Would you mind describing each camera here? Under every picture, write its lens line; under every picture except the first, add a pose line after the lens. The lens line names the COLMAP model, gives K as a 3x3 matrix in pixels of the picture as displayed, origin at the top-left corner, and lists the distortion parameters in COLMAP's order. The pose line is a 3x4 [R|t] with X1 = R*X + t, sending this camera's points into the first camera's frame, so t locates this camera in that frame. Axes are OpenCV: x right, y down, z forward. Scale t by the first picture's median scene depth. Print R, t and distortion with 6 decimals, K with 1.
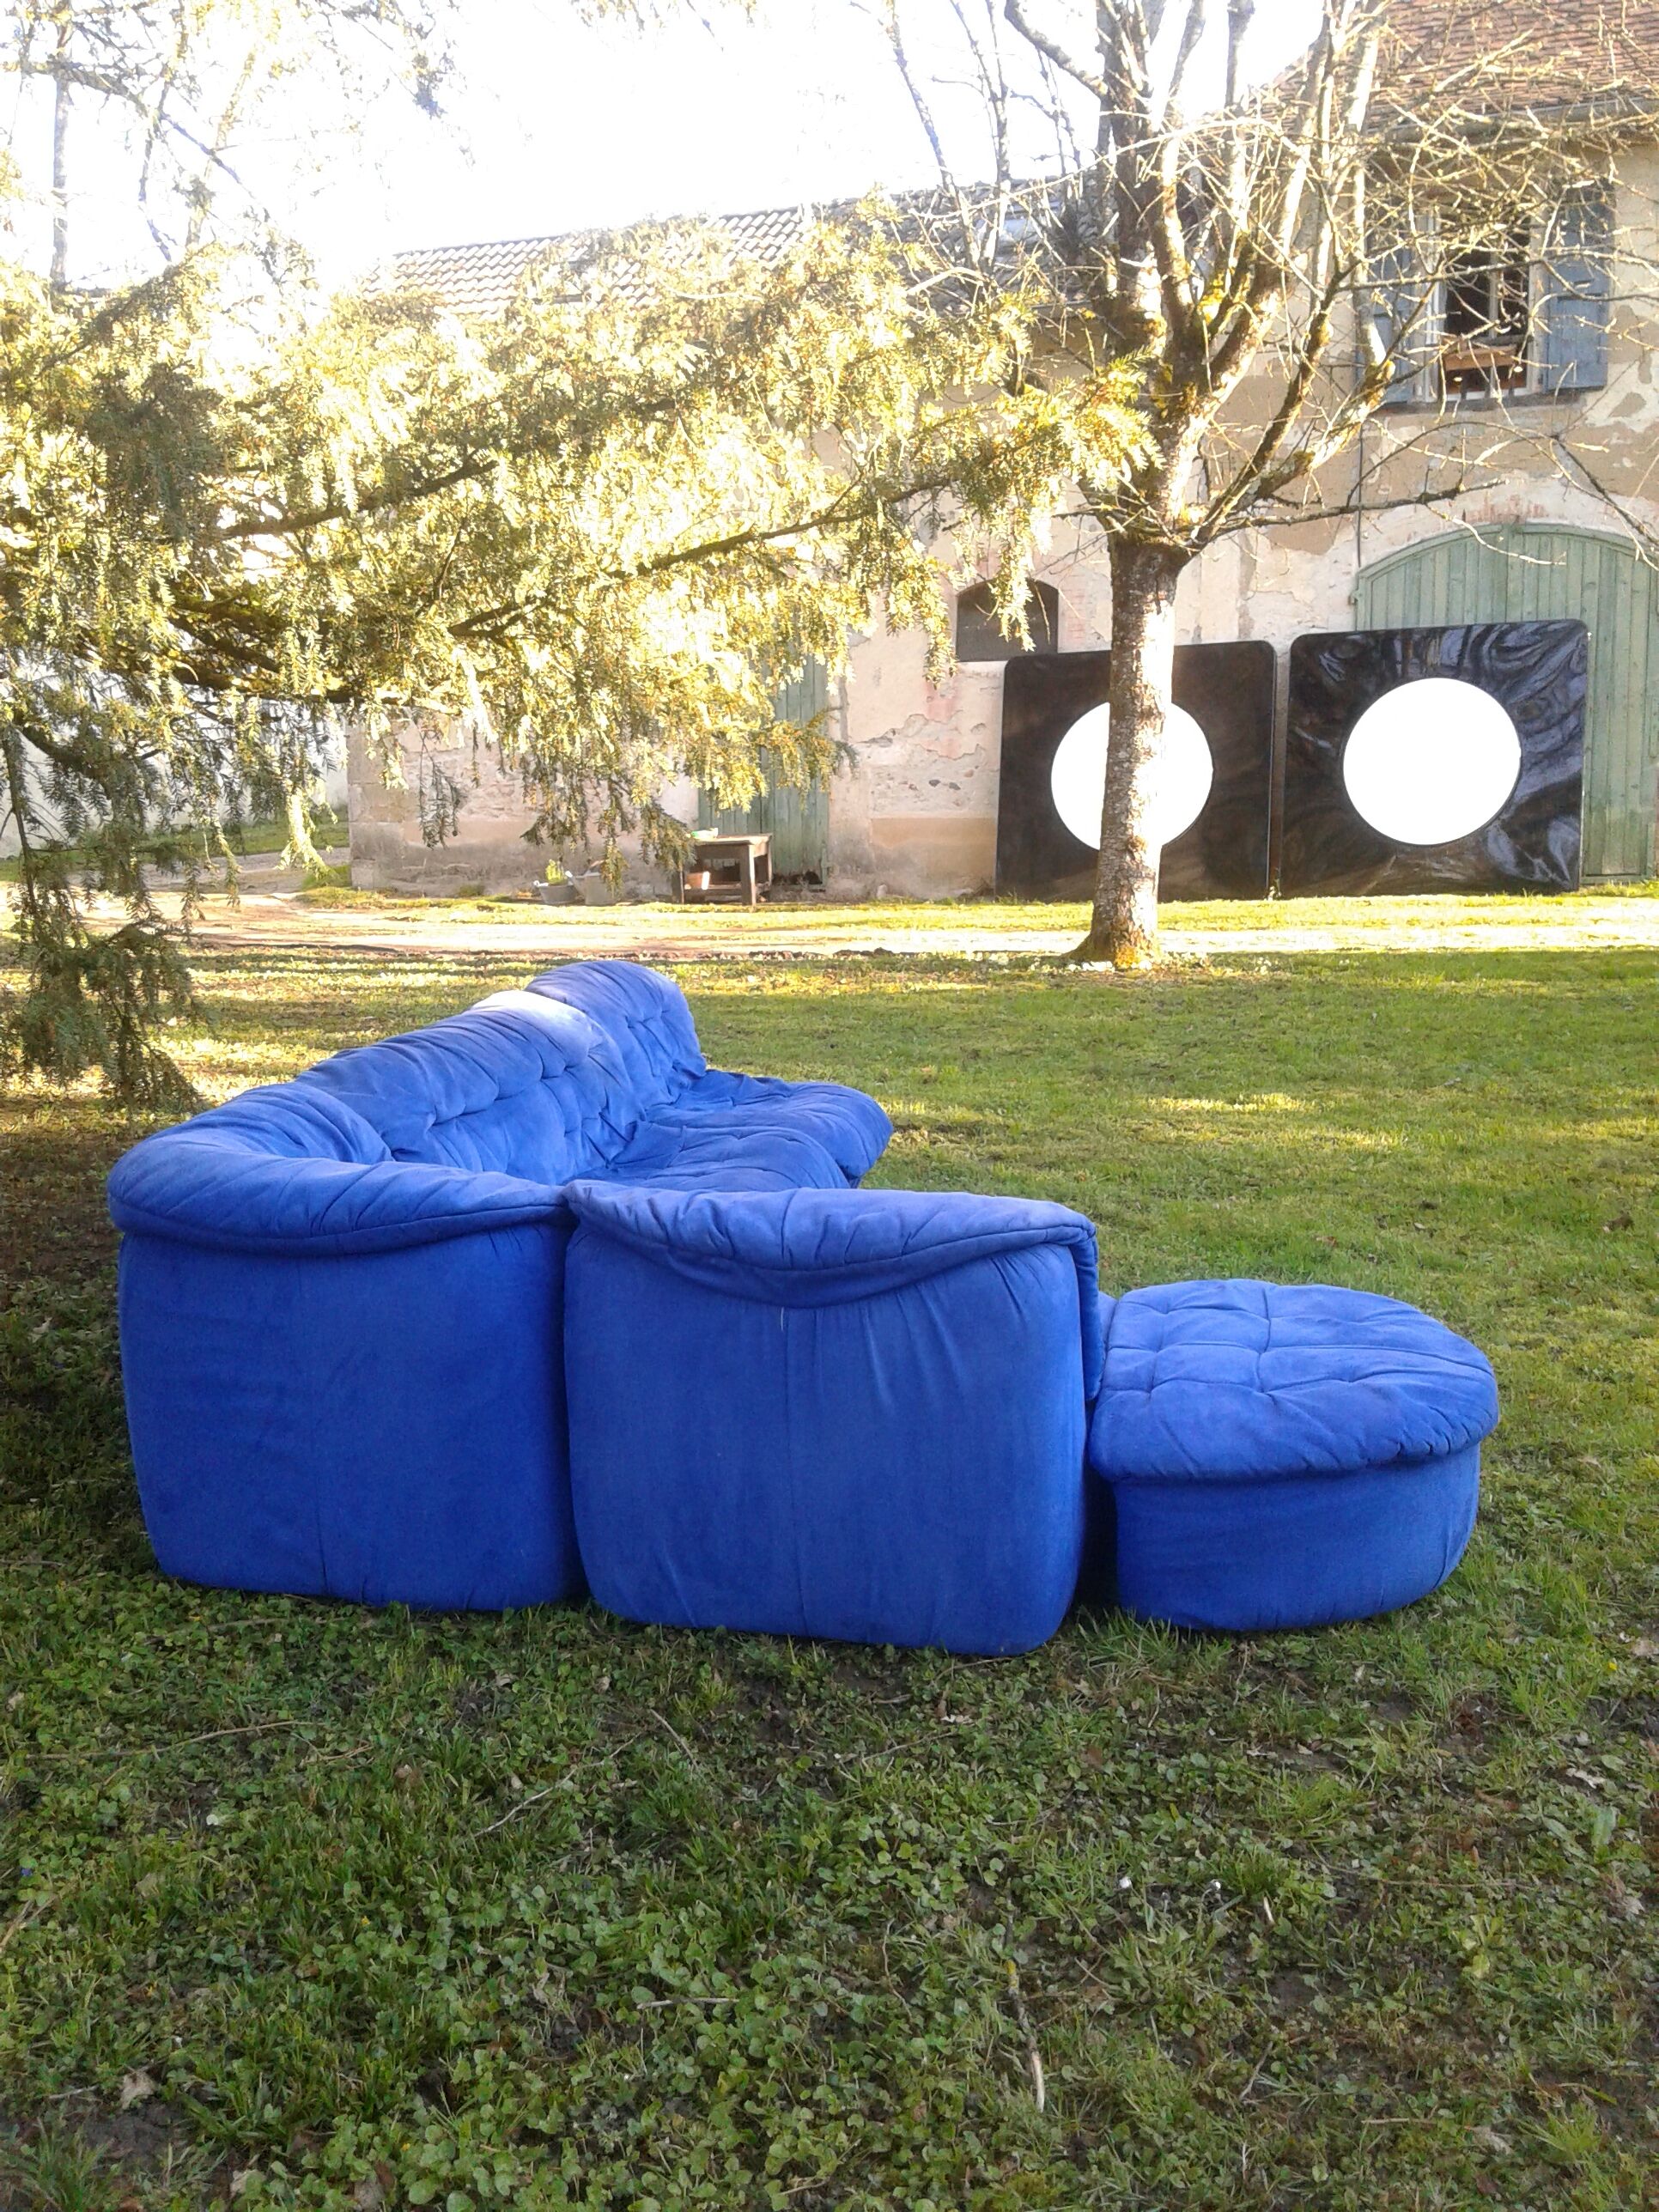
lens RADIAL K [[2028.6, 0, 830.6], [0, 2028.6, 1104.9], [0, 0, 1]] dist [0.020193, 0.000000]
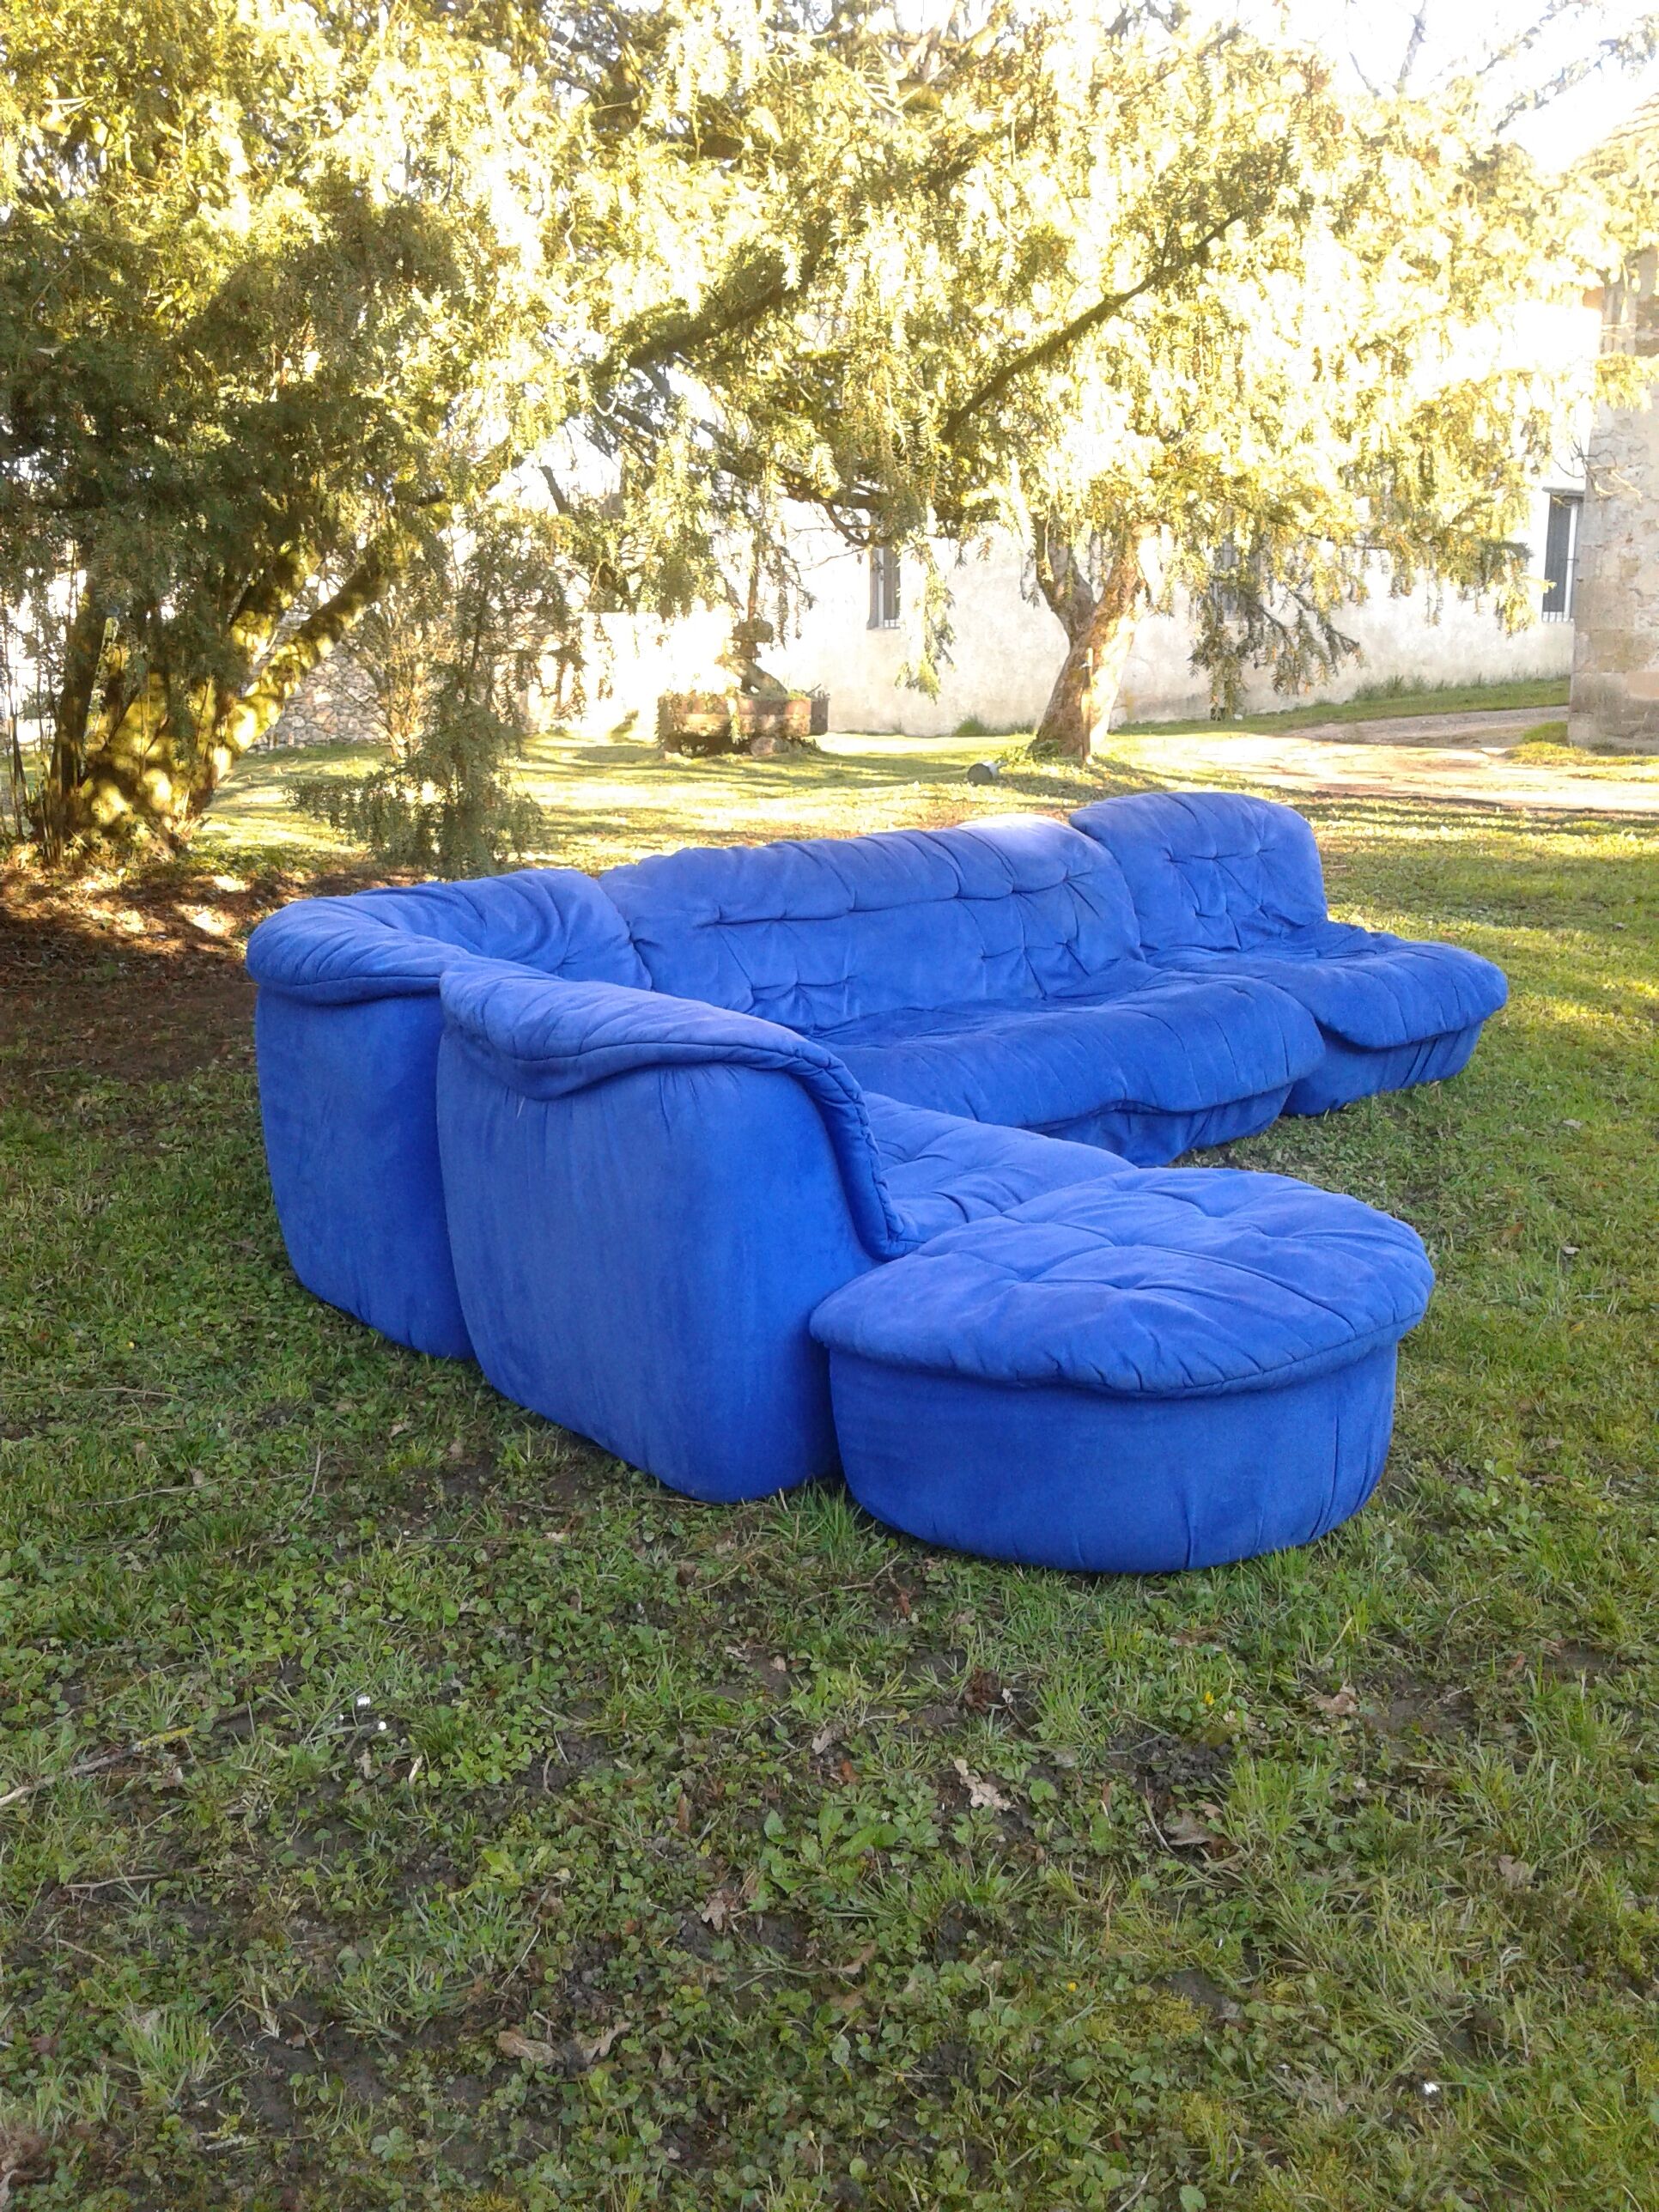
lens RADIAL K [[2028.6, 0, 829.6], [0, 2028.6, 1105.9], [0, 0, 1]] dist [0.020193, 0.000000]
pose [[0.790540, 0.119473, -0.600643, 0.643835], [-0.079973, 0.992527, 0.092165, 0.001756], [0.607166, -0.024825, 0.794187, 0.296143]]
